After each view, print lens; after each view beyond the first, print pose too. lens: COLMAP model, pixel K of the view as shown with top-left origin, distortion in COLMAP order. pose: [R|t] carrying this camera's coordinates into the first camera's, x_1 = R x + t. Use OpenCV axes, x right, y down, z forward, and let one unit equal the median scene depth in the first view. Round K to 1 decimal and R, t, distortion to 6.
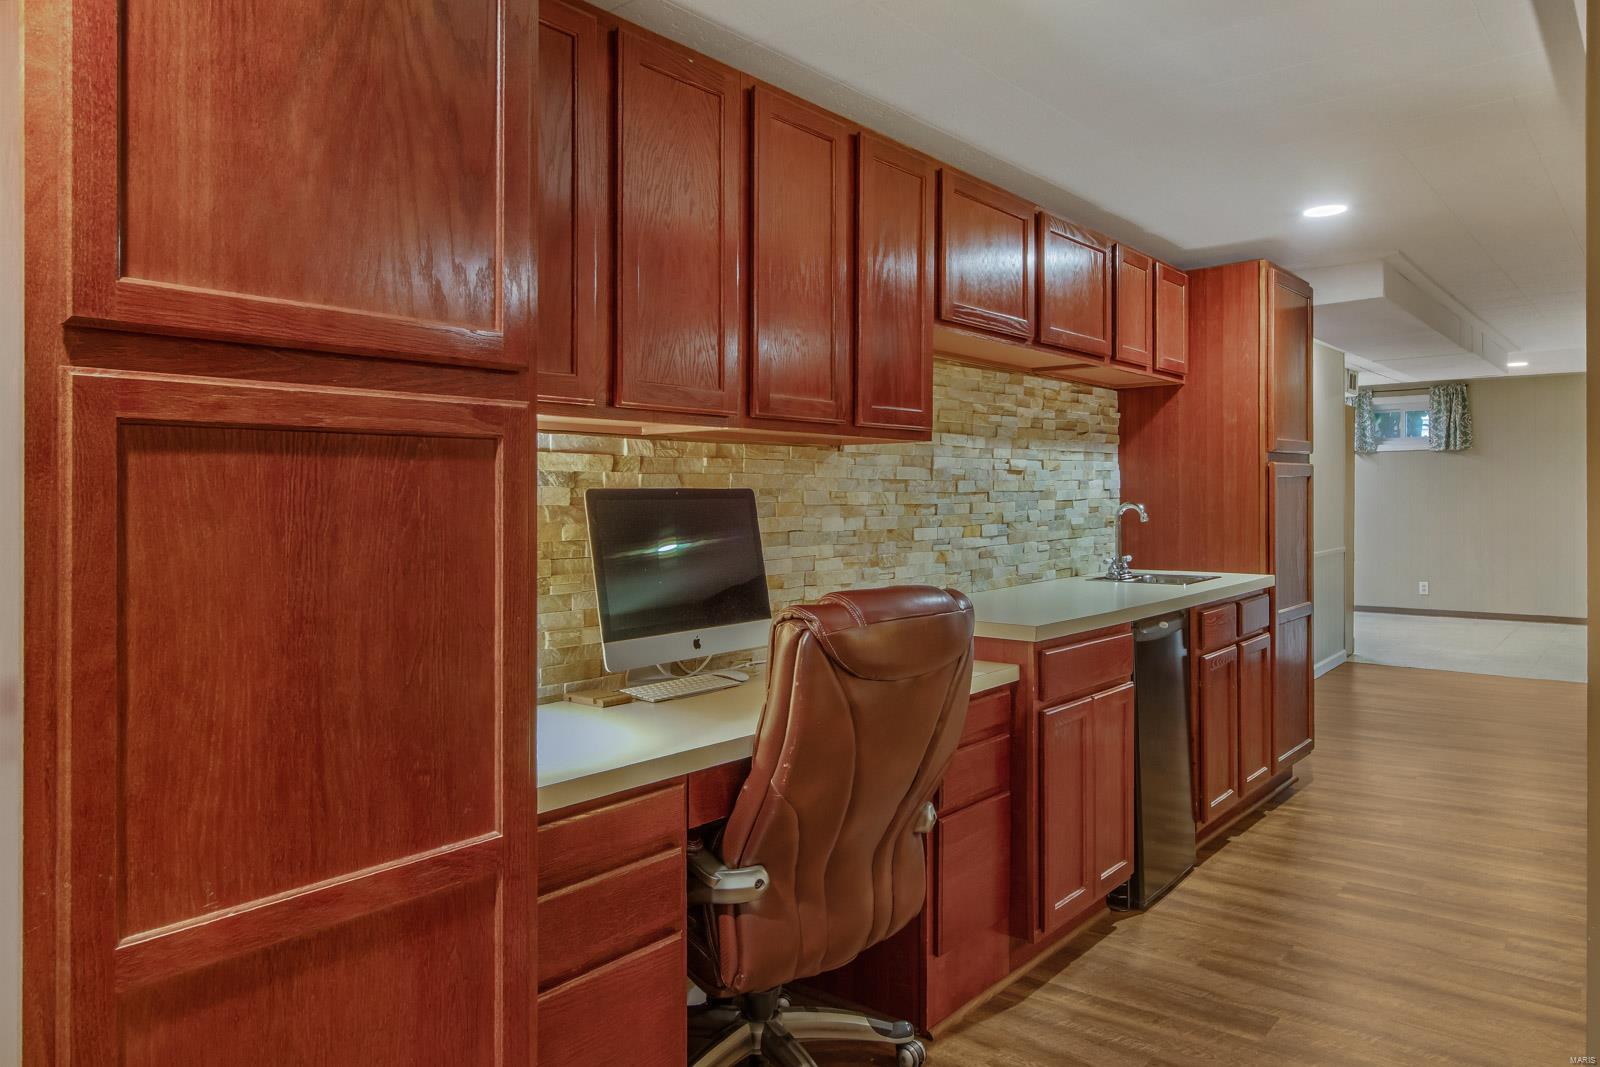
lens RADIAL K [[1061.4, 0, 798.7], [0, 1061.4, 491.0], [0, 0, 1]] dist [-0.000124, 0.001353]
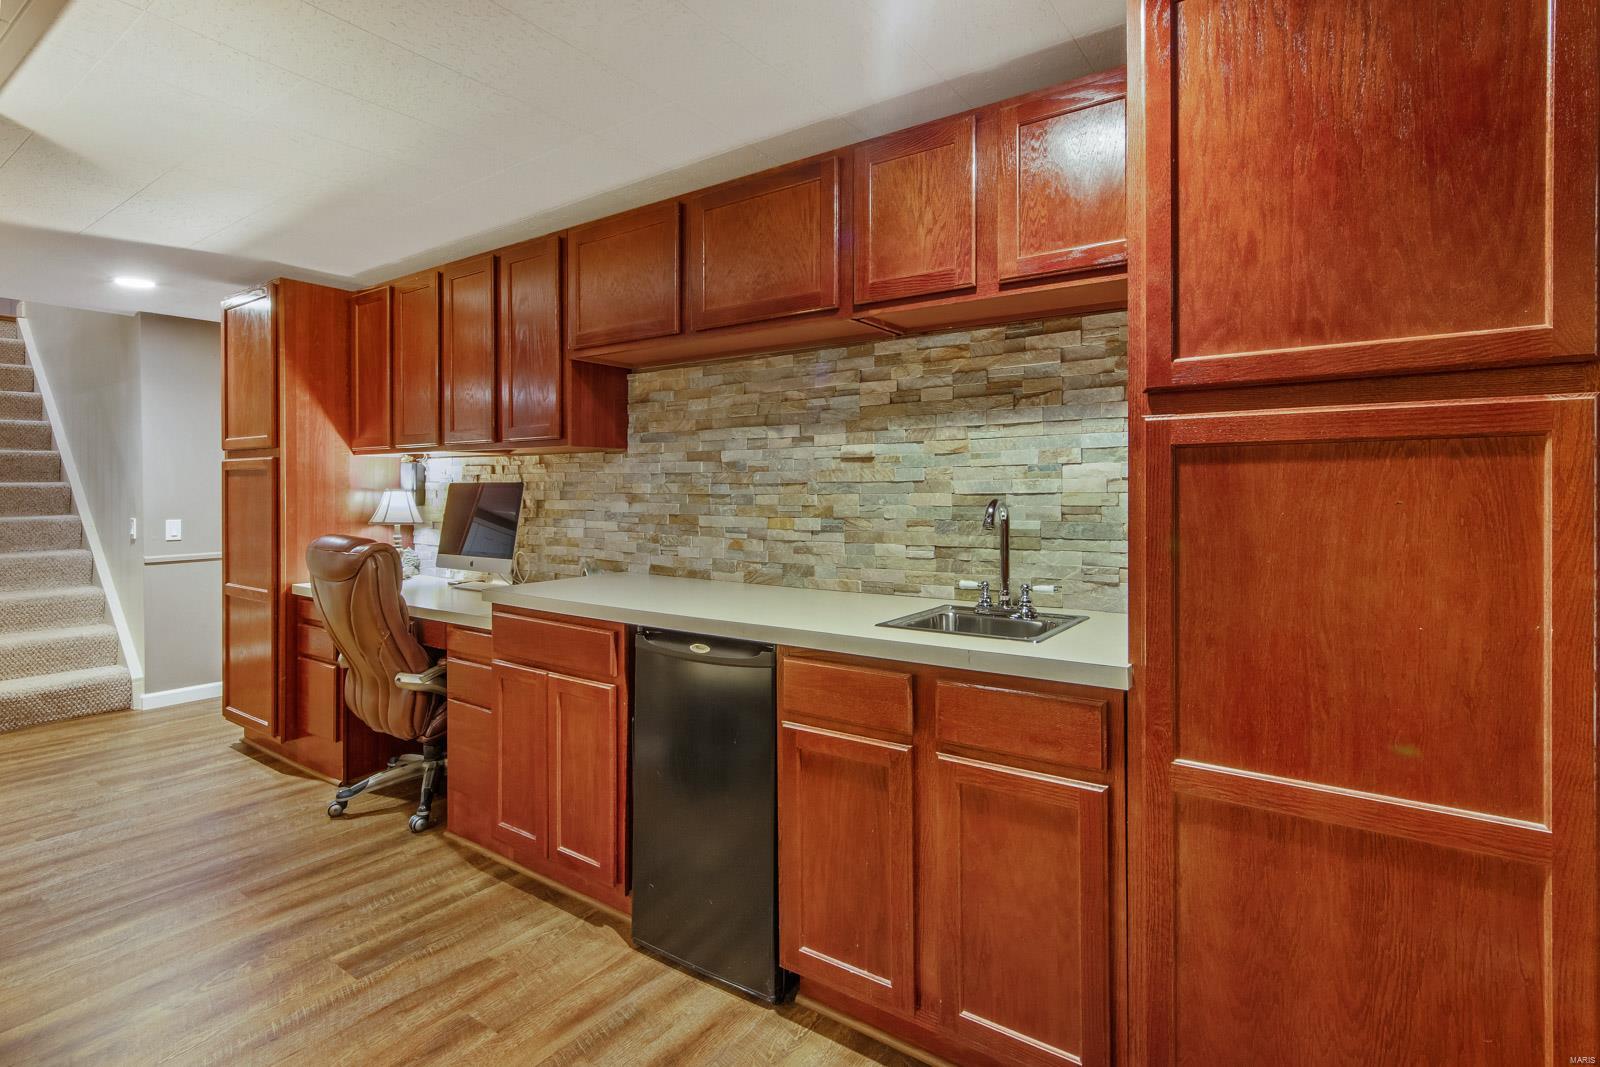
lens RADIAL K [[780.4, 0, 795.5], [0, 780.4, 485.7], [0, 0, 1]] dist [-0.000241, -0.000236]
pose [[0.080955, -0.000432, -0.996718, 1.123394], [0.002314, 0.999997, -0.000246, 0.004524], [0.996715, -0.002287, 0.080956, 1.221896]]
